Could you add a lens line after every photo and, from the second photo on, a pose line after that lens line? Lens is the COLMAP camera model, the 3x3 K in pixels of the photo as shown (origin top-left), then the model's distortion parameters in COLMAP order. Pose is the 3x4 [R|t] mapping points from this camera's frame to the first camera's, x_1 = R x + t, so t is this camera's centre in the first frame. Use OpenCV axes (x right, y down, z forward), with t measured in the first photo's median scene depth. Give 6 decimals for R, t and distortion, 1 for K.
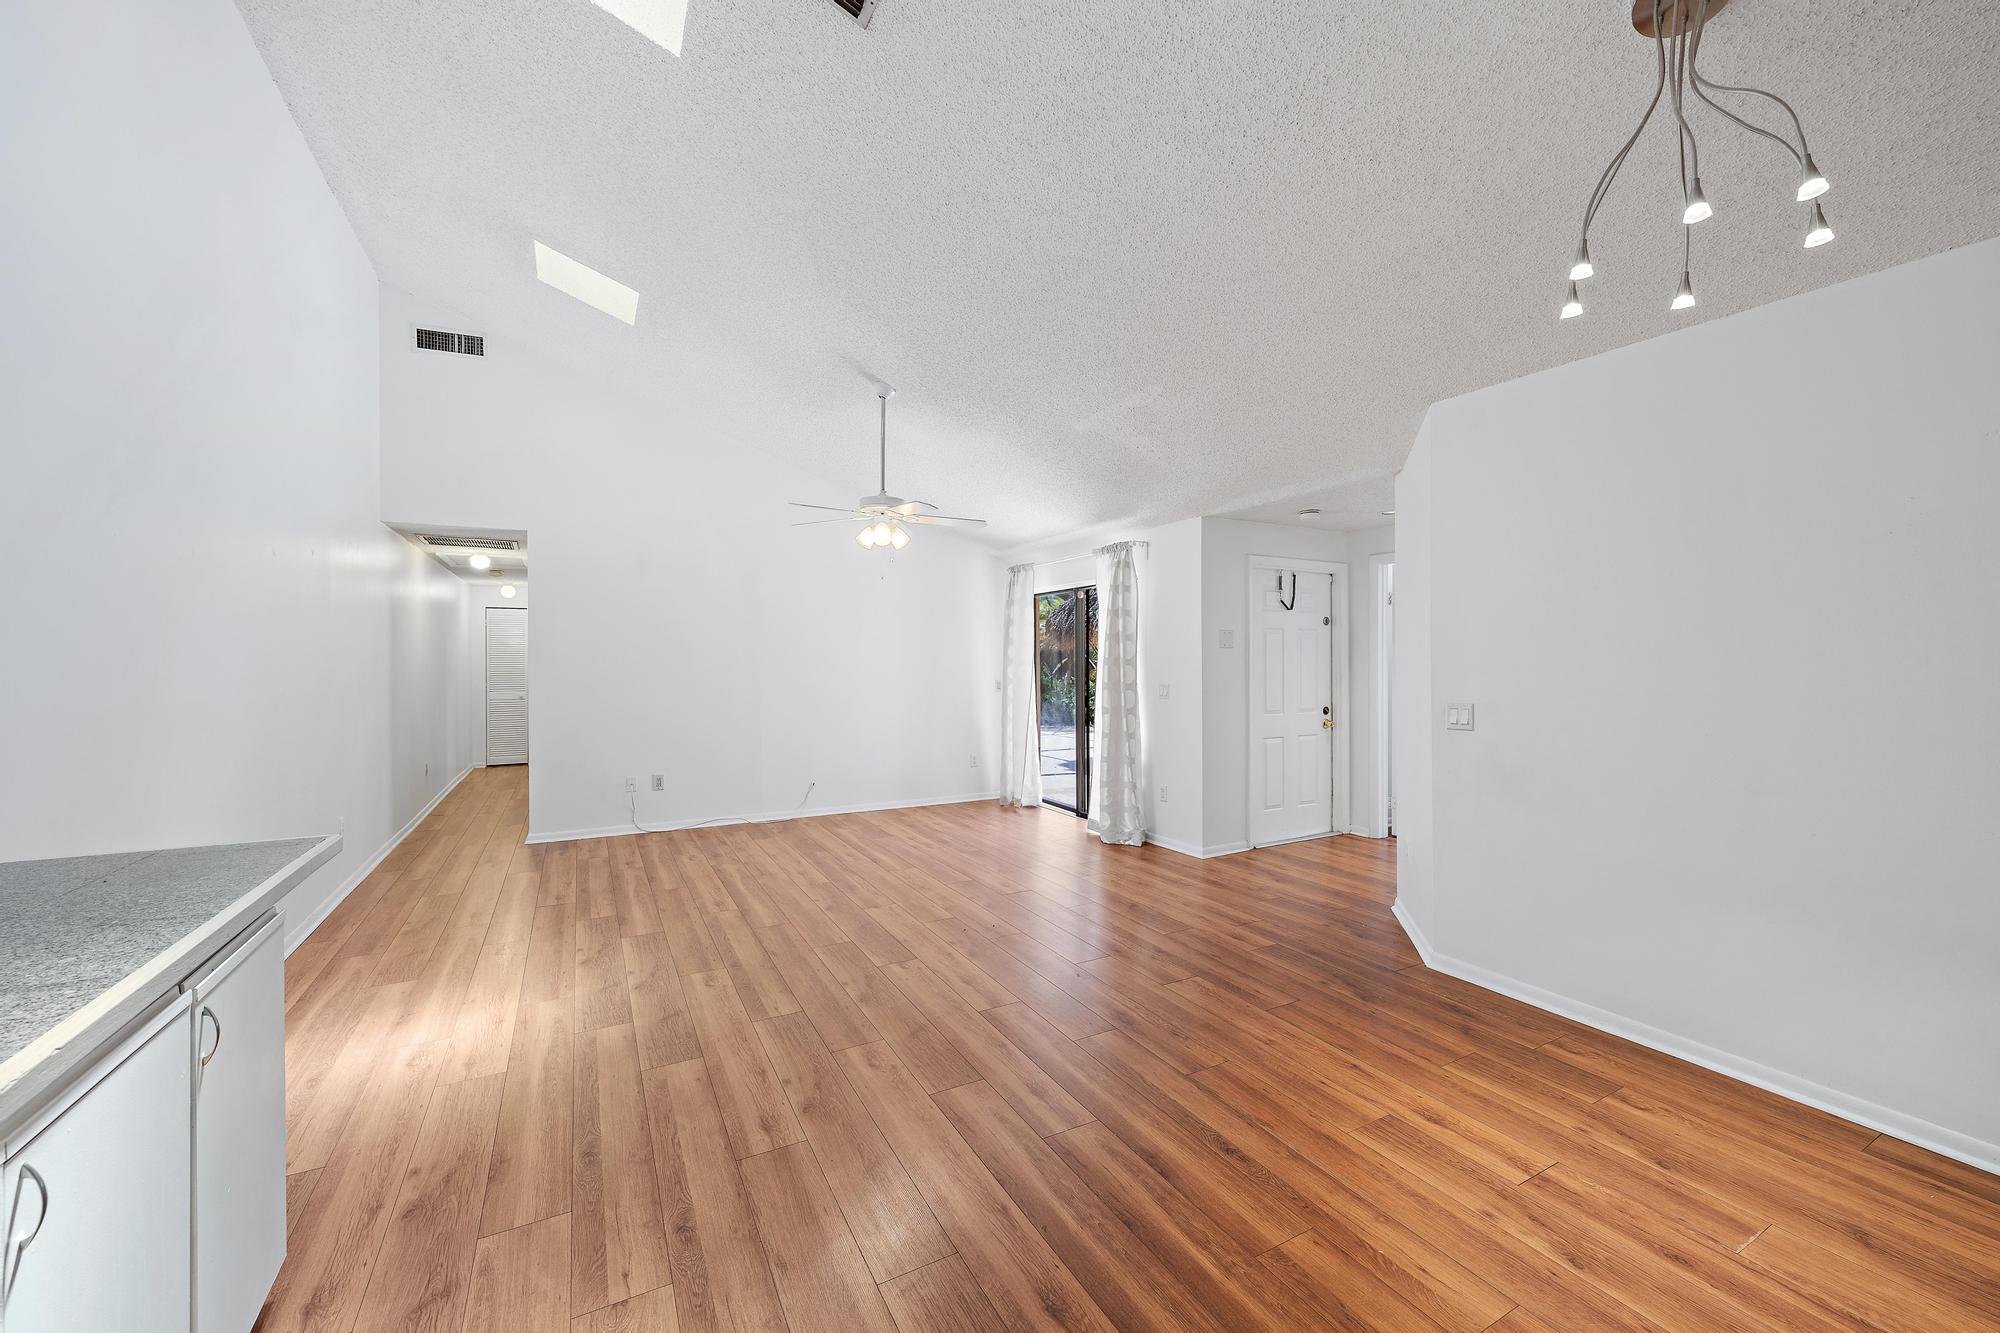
lens RADIAL K [[782.5, 0, 1001.0], [0, 782.5, 660.7], [0, 0, 1]] dist [-0.002155, 0.000334]
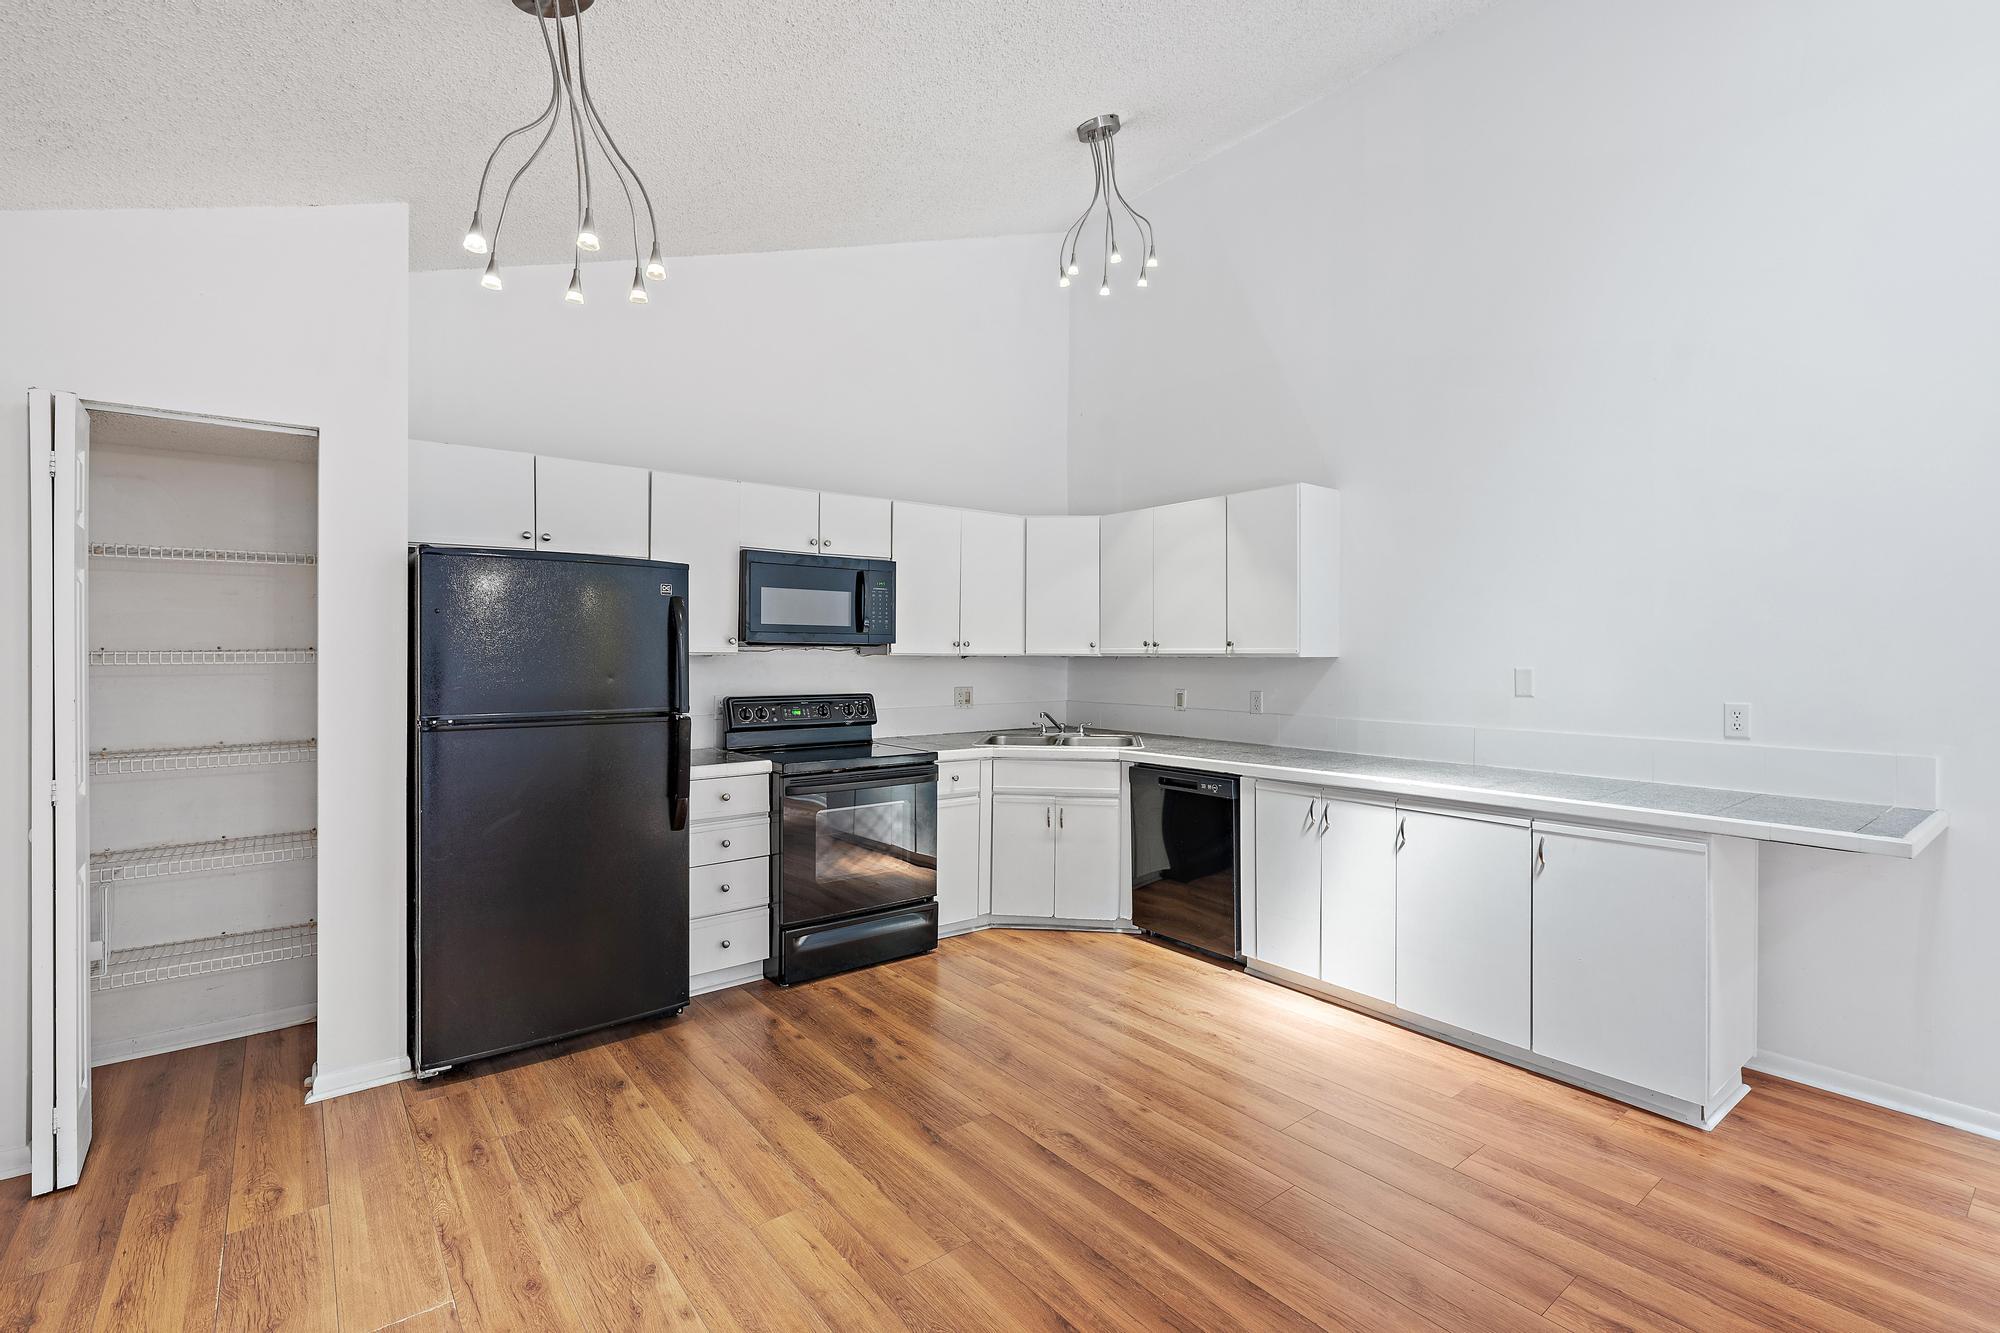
lens RADIAL K [[904.3, 0, 1008.4], [0, 904.3, 647.5], [0, 0, 1]] dist [0.004589, 0.000370]
pose [[-0.984533, -0.000980, -0.175198, 0.208312], [-0.000614, 0.999998, -0.002147, -0.004450], [0.175199, -0.002006, -0.984531, 0.931533]]
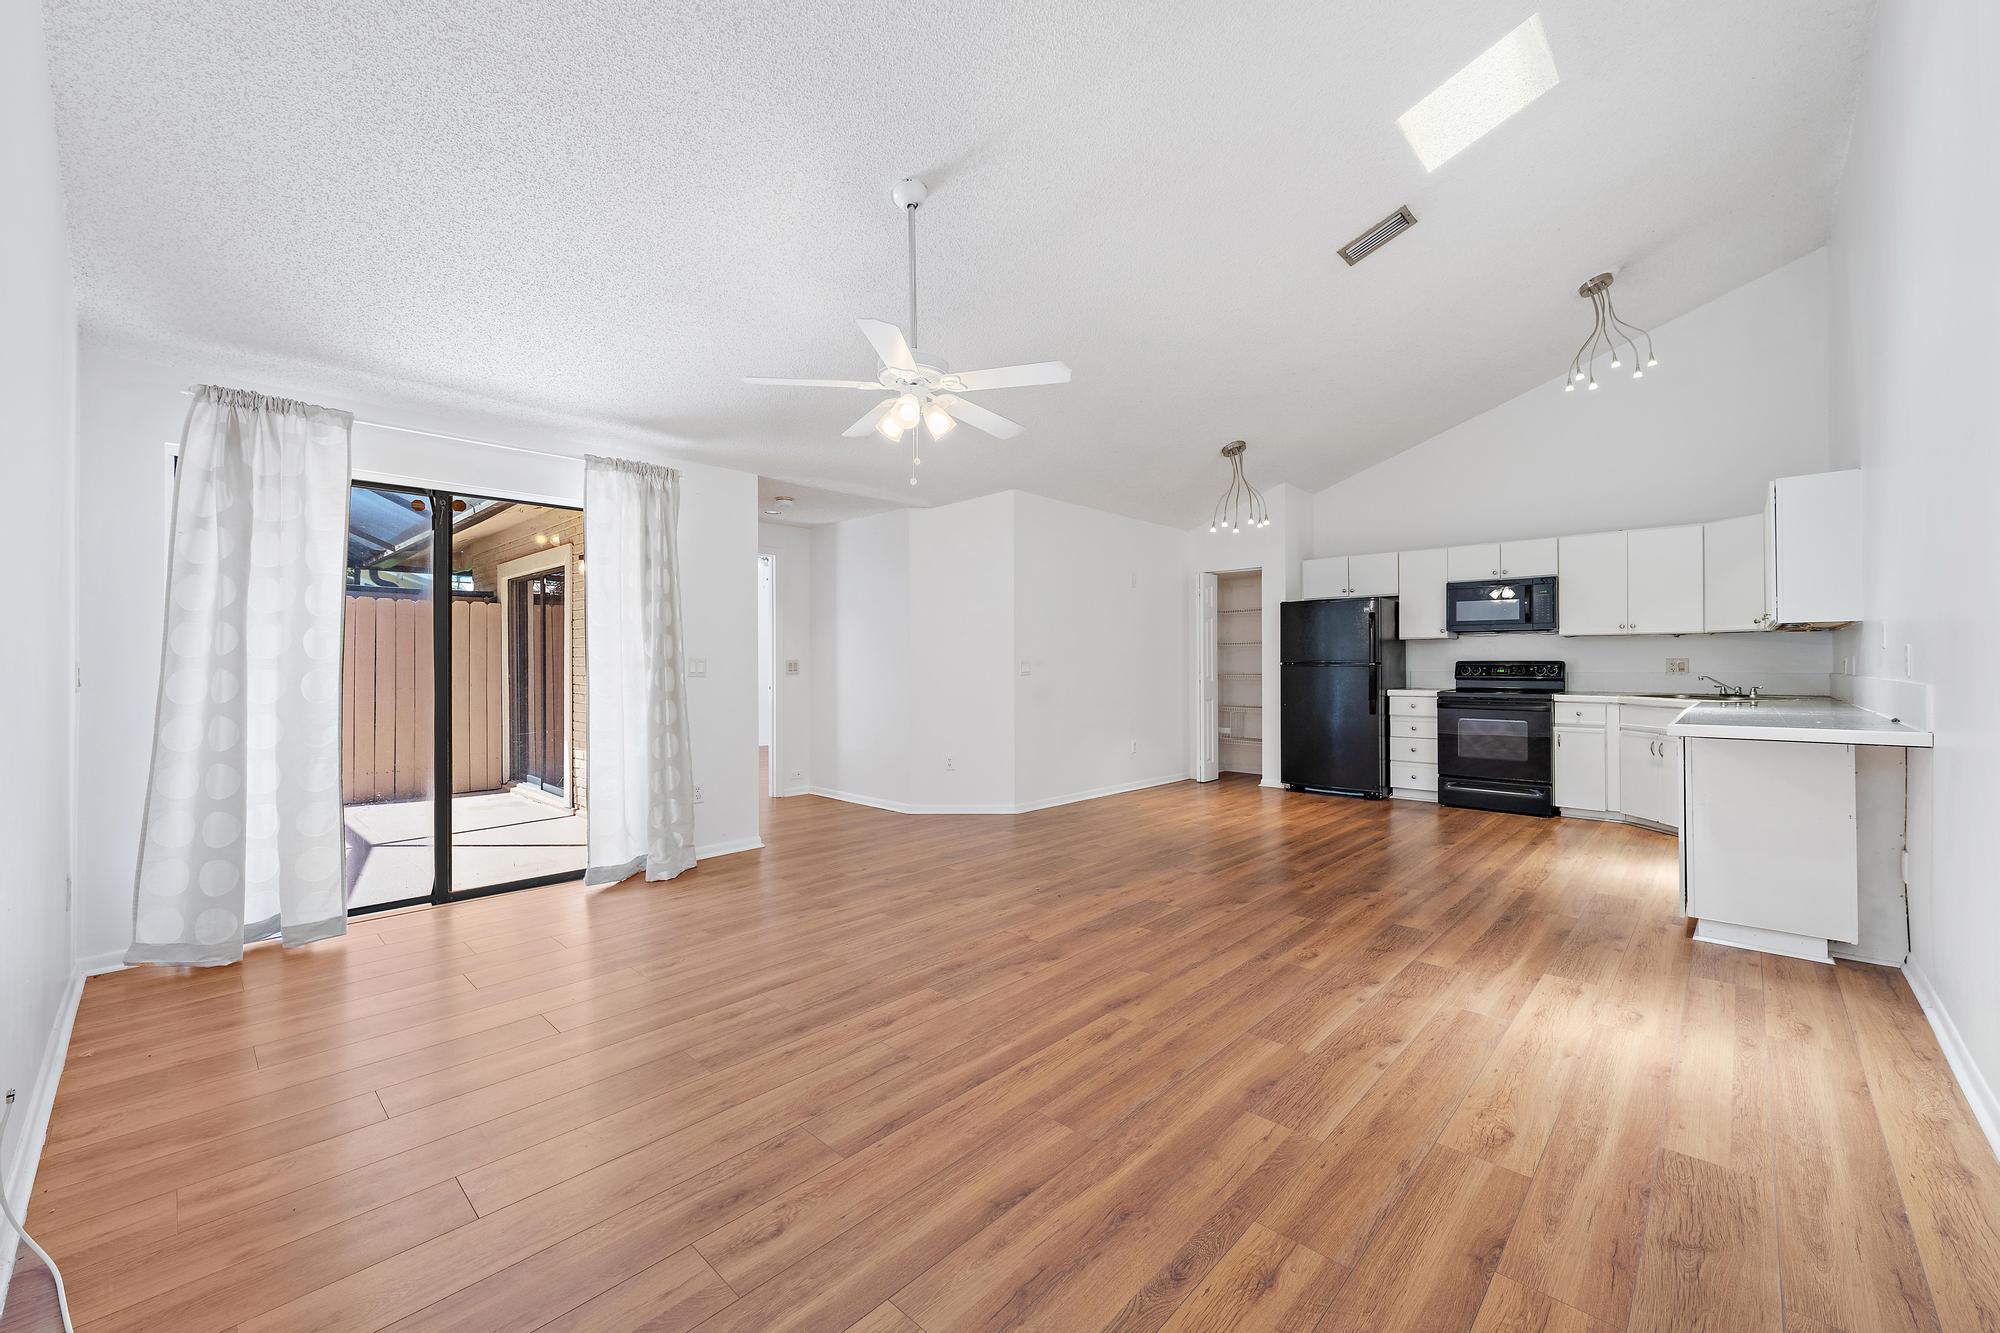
lens RADIAL K [[782.5, 0, 1009.5], [0, 782.5, 662.7], [0, 0, 1]] dist [-0.002155, 0.000334]
pose [[-0.317648, 0.004725, 0.948197, -0.900351], [0.005464, 0.999980, -0.003153, 0.051810], [-0.948193, 0.004179, -0.317667, 1.289079]]
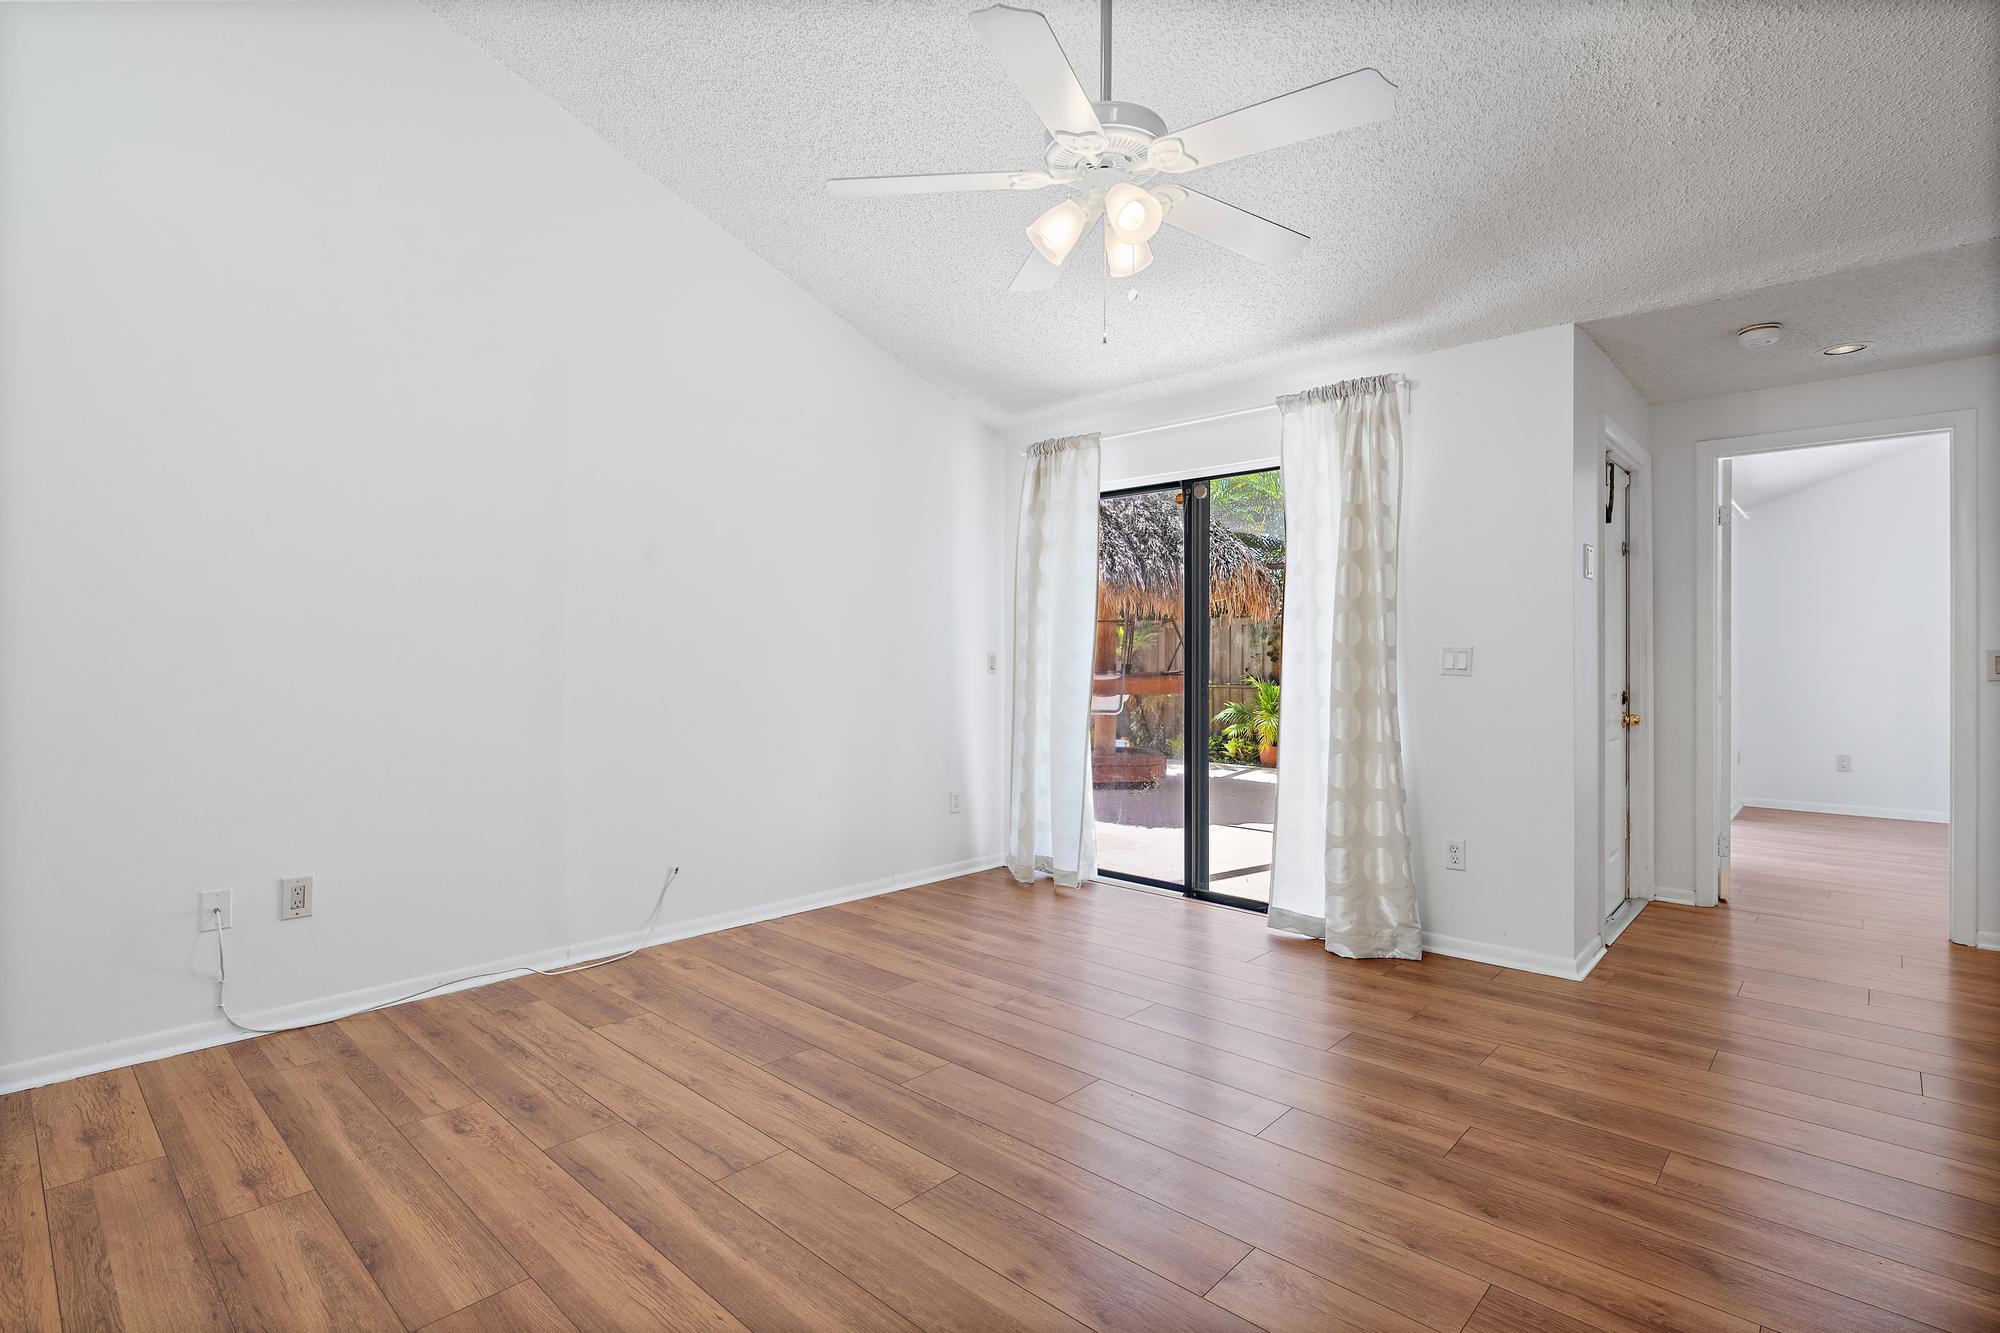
lens RADIAL K [[957.7, 0, 1002.4], [0, 957.7, 657.9], [0, 0, 1]] dist [0.000762, -0.000246]
pose [[0.946299, 0.007217, 0.323214, -0.392952], [-0.006405, 0.999973, -0.003578, 0.055376], [-0.323231, 0.001316, 0.946319, 0.661579]]
